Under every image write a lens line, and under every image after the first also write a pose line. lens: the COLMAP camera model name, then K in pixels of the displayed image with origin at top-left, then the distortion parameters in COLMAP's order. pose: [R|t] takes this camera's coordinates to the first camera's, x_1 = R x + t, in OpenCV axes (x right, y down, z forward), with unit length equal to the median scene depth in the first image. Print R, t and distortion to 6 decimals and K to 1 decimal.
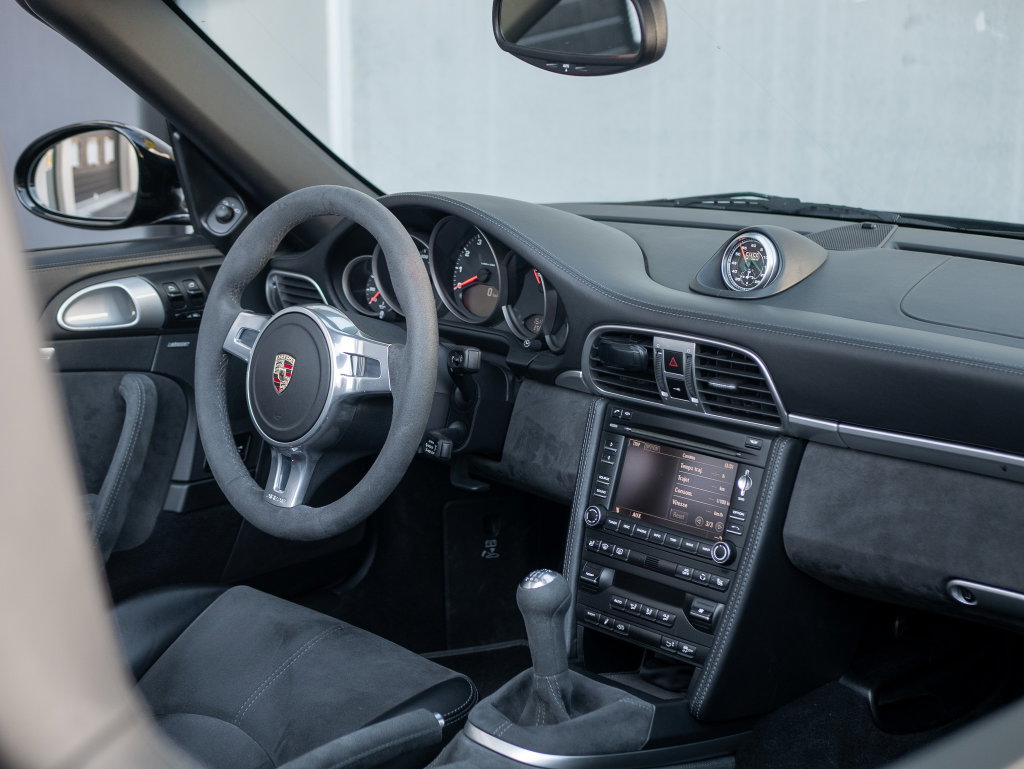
lens RADIAL K [[1506.5, 0, 512.0], [0, 1506.5, 384.5], [0, 0, 1]] dist [-0.014707, -0.009763]
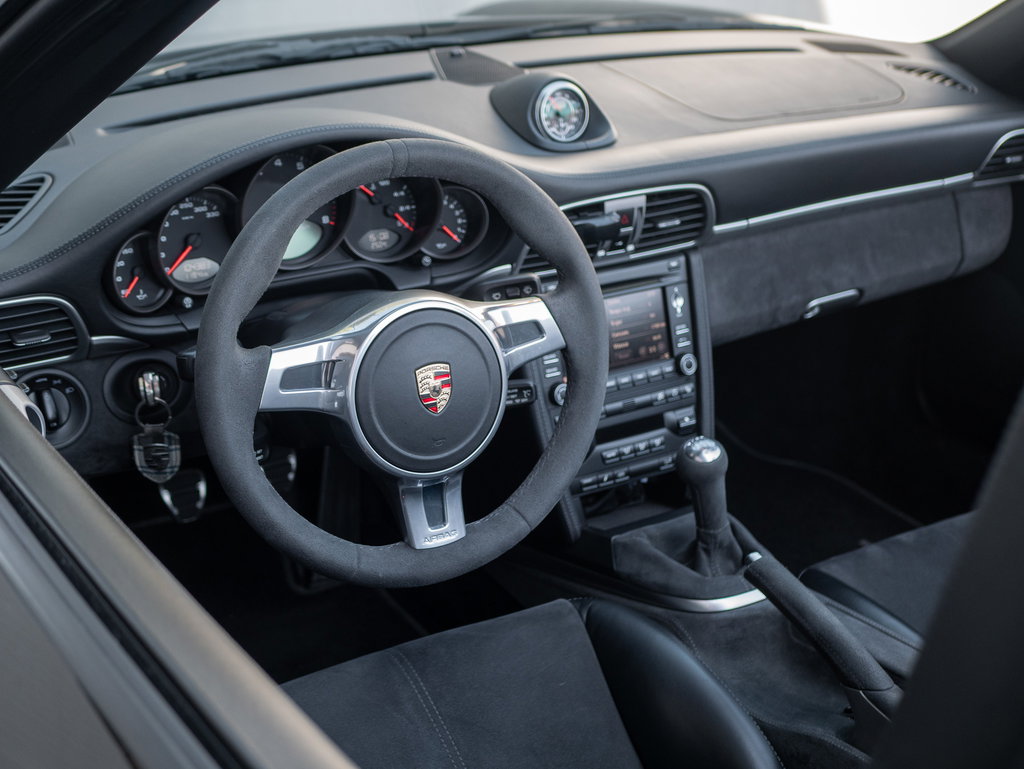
lens RADIAL K [[1506.5, 0, 512.0], [0, 1506.5, 384.5], [0, 0, 1]] dist [-0.014707, -0.009763]
pose [[0.242340, -0.393563, 0.886780, -0.861384], [0.192952, 0.915319, 0.353498, -0.286825], [-0.950811, 0.085439, 0.297757, 0.746046]]
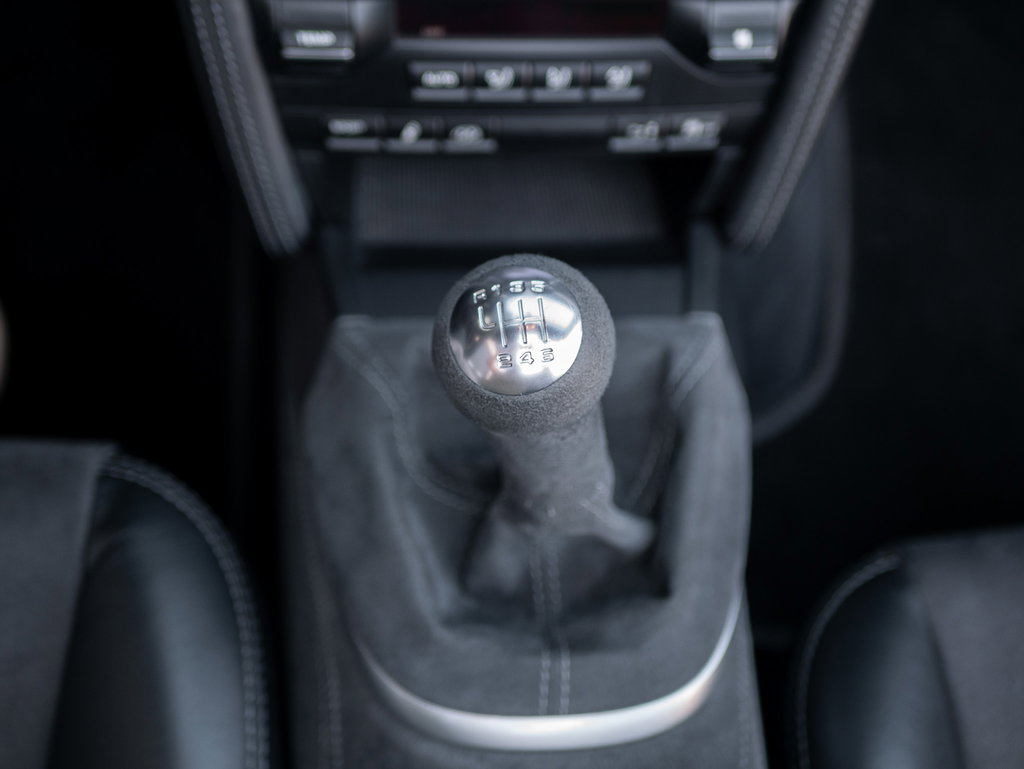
lens RADIAL K [[1506.5, 0, 512.0], [0, 1506.5, 384.5], [0, 0, 1]] dist [-0.014707, -0.009763]
pose [[0.671374, -0.644995, 0.365018, -0.085474], [0.098114, 0.565542, 0.818863, -0.090006], [-0.734595, -0.513950, 0.442974, 0.802750]]
